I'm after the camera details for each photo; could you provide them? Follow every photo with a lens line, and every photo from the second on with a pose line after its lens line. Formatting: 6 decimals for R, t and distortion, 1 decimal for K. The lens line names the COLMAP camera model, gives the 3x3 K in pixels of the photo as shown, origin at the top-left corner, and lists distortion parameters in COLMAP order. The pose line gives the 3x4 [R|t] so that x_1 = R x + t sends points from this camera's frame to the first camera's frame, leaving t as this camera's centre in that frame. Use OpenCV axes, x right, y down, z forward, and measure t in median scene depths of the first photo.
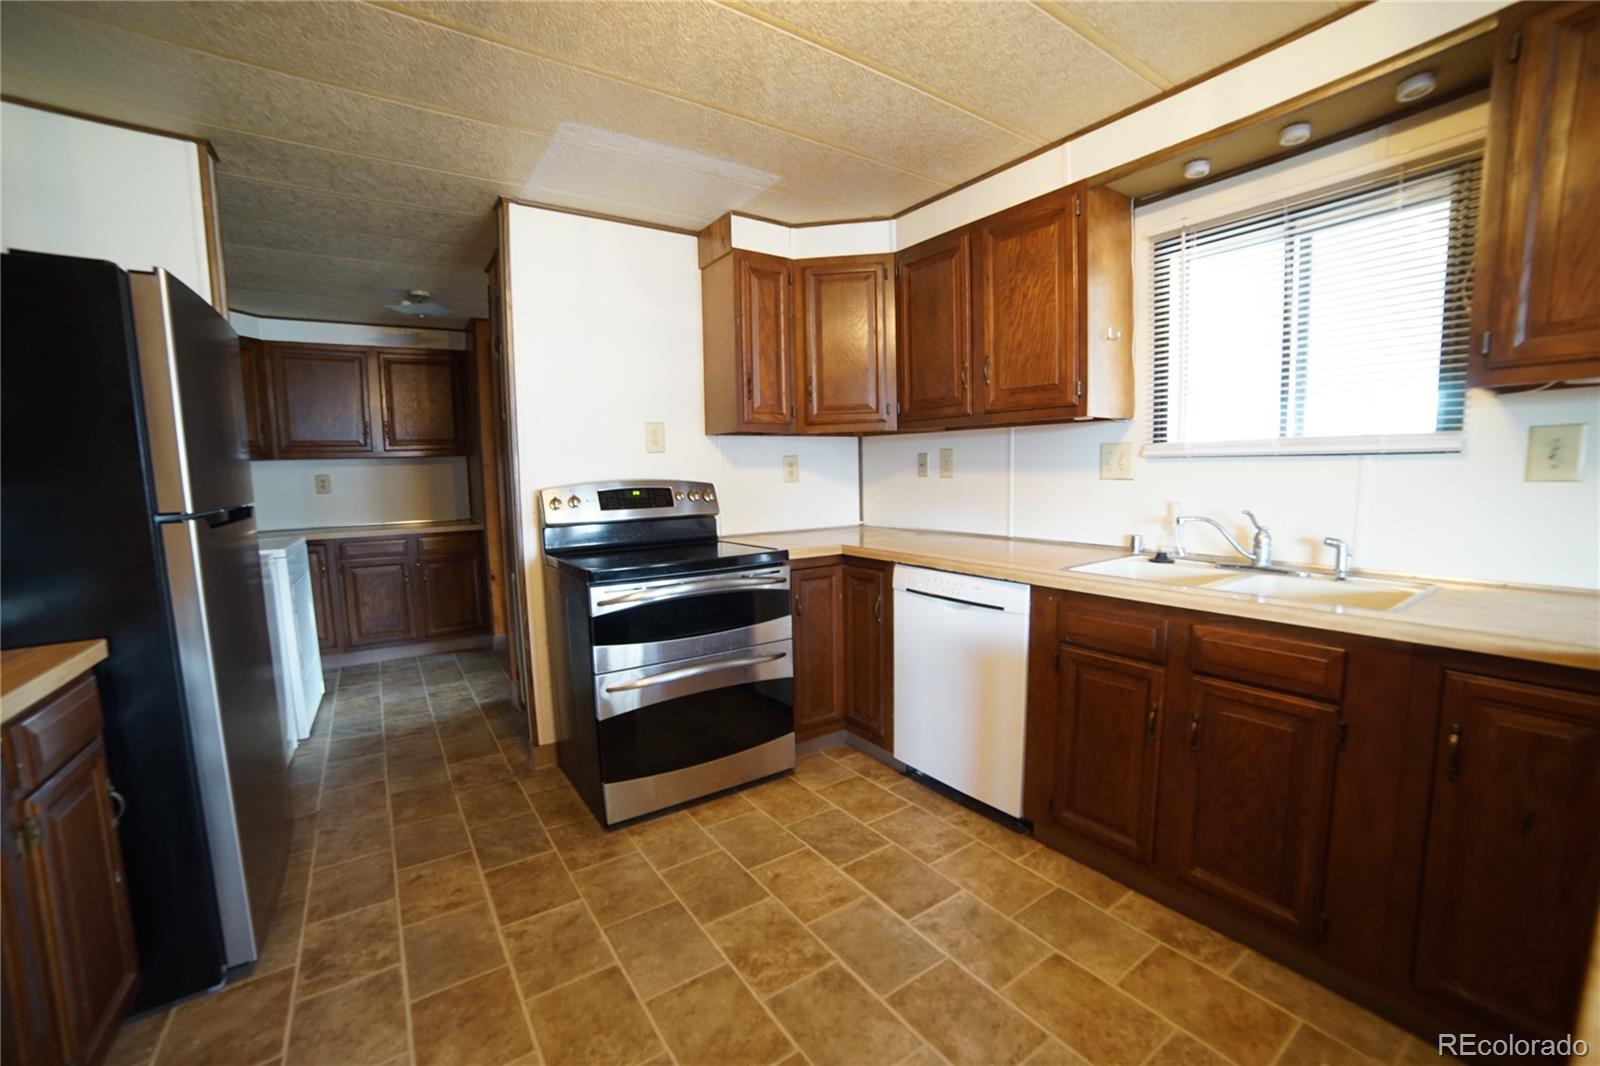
lens RADIAL K [[653.3, 0, 803.6], [0, 653.3, 538.2], [0, 0, 1]] dist [-0.111253, 0.039709]
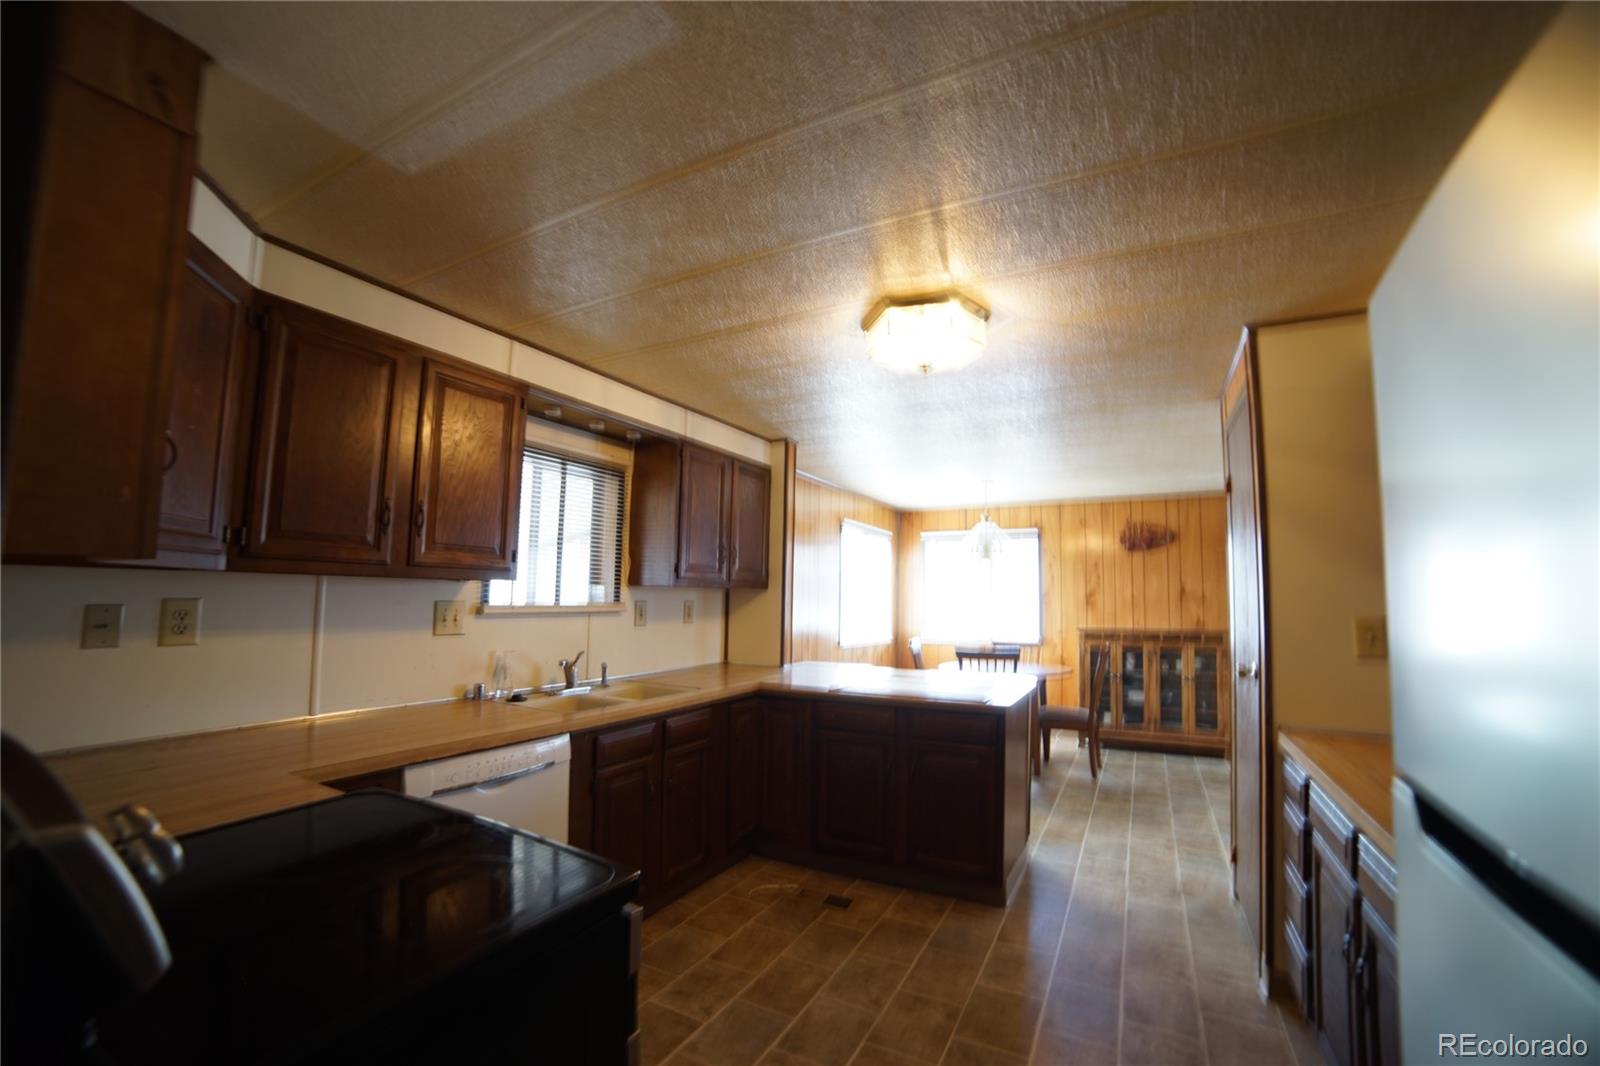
lens RADIAL K [[653.3, 0, 803.6], [0, 653.3, 538.2], [0, 0, 1]] dist [-0.111253, 0.039709]
pose [[-0.461580, 0.089913, 0.882530, -0.800964], [0.090280, 0.994446, -0.054098, -0.157761], [-0.882493, 0.054704, -0.467134, 1.061599]]
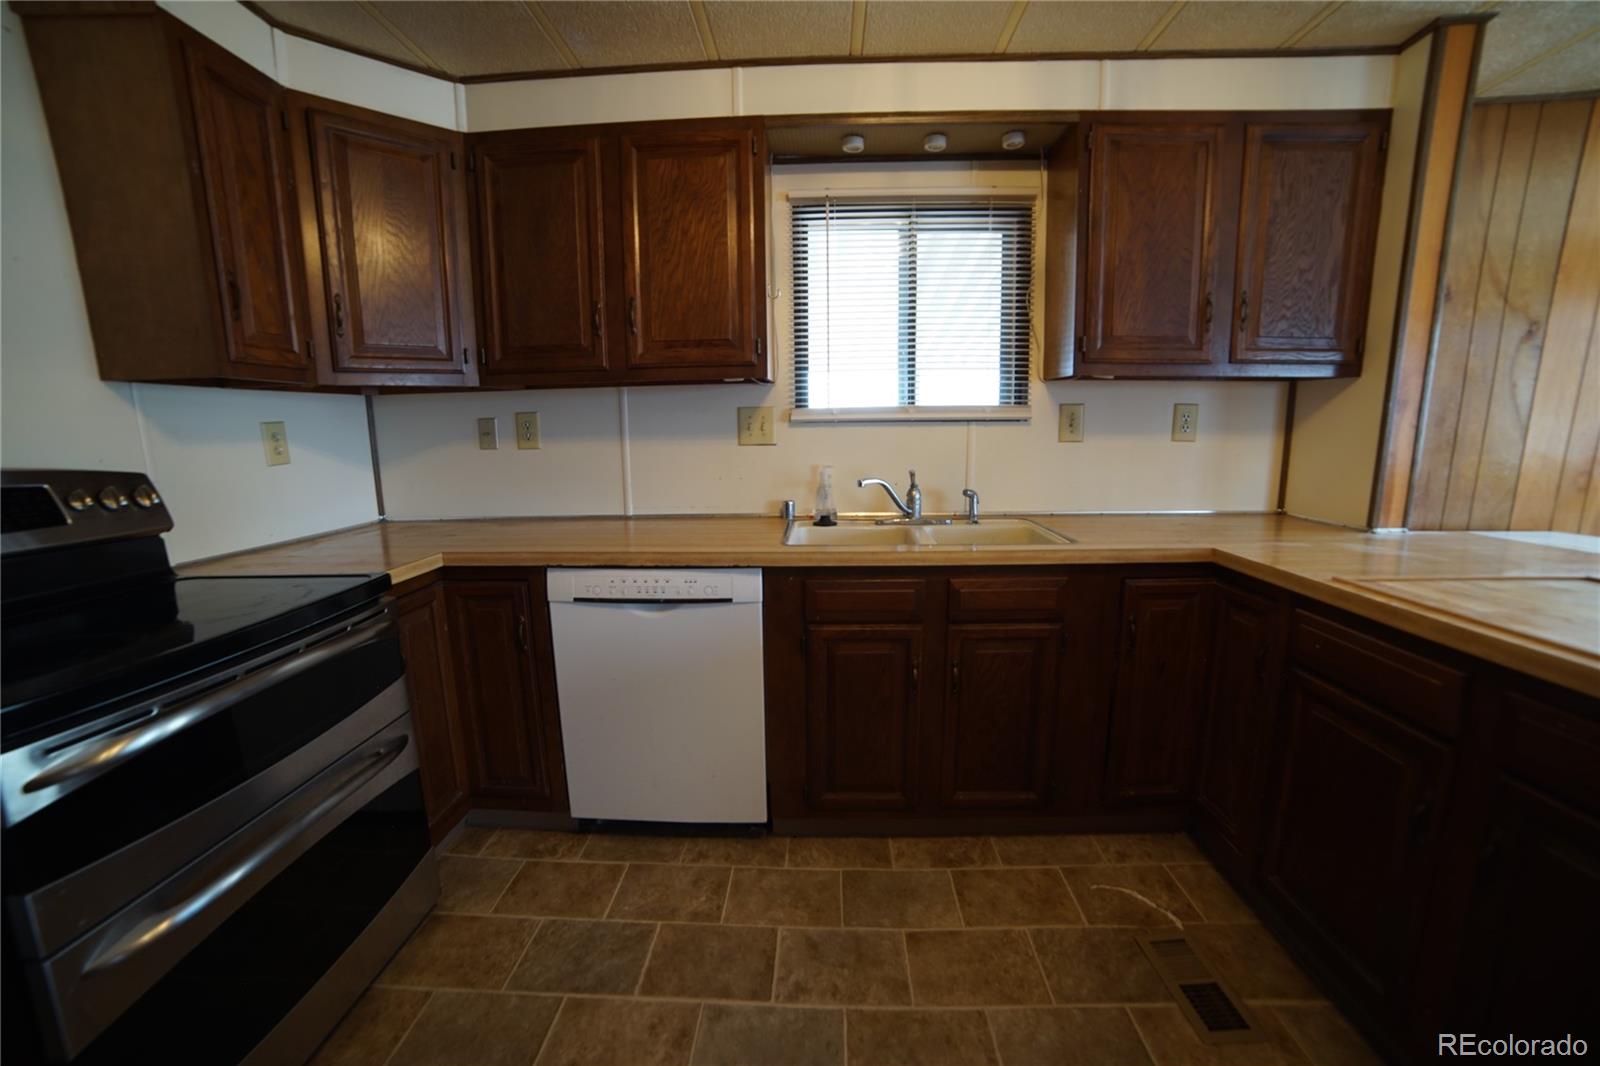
lens RADIAL K [[653.3, 0, 803.6], [0, 653.3, 538.2], [0, 0, 1]] dist [-0.111253, 0.039709]
pose [[0.601803, -0.126716, 0.788528, -0.292495], [0.087312, 0.991854, 0.092754, -0.042058], [-0.793858, 0.013028, 0.607964, 0.381506]]
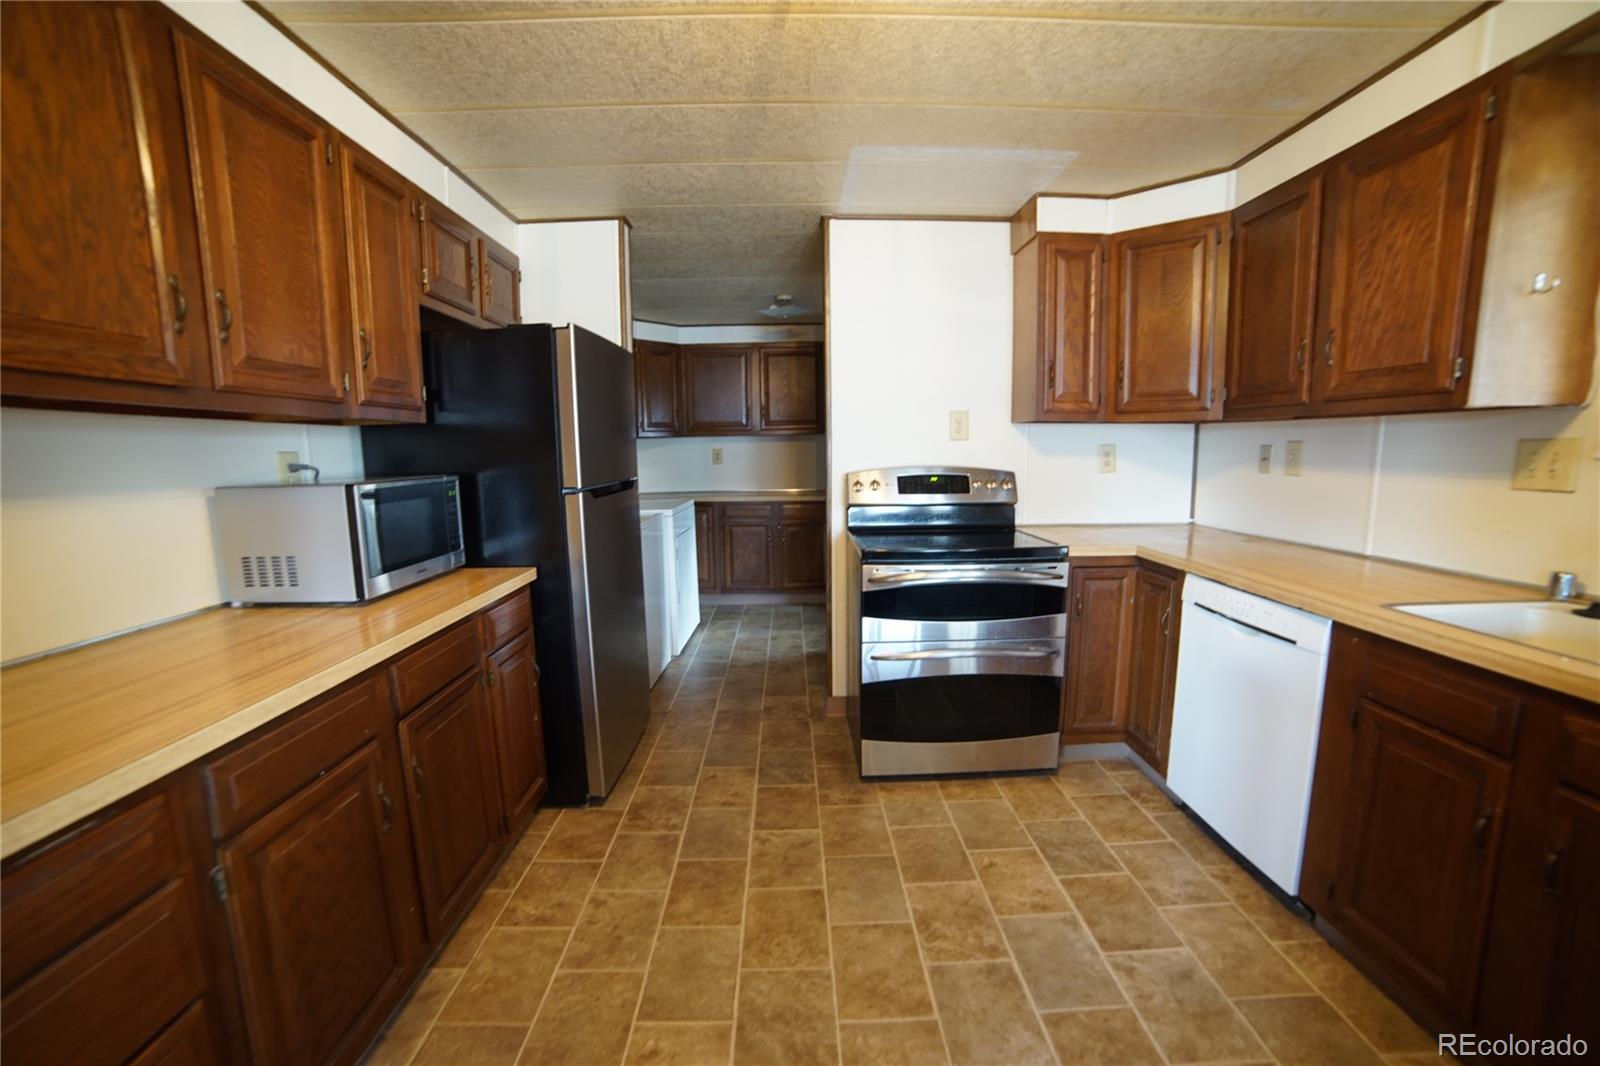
lens RADIAL K [[653.3, 0, 803.6], [0, 653.3, 538.2], [0, 0, 1]] dist [-0.111253, 0.039709]
pose [[0.835780, 0.086178, -0.542259, 0.190155], [-0.063175, 0.996140, 0.060941, -0.031864], [0.545418, -0.016676, 0.837998, -0.008393]]
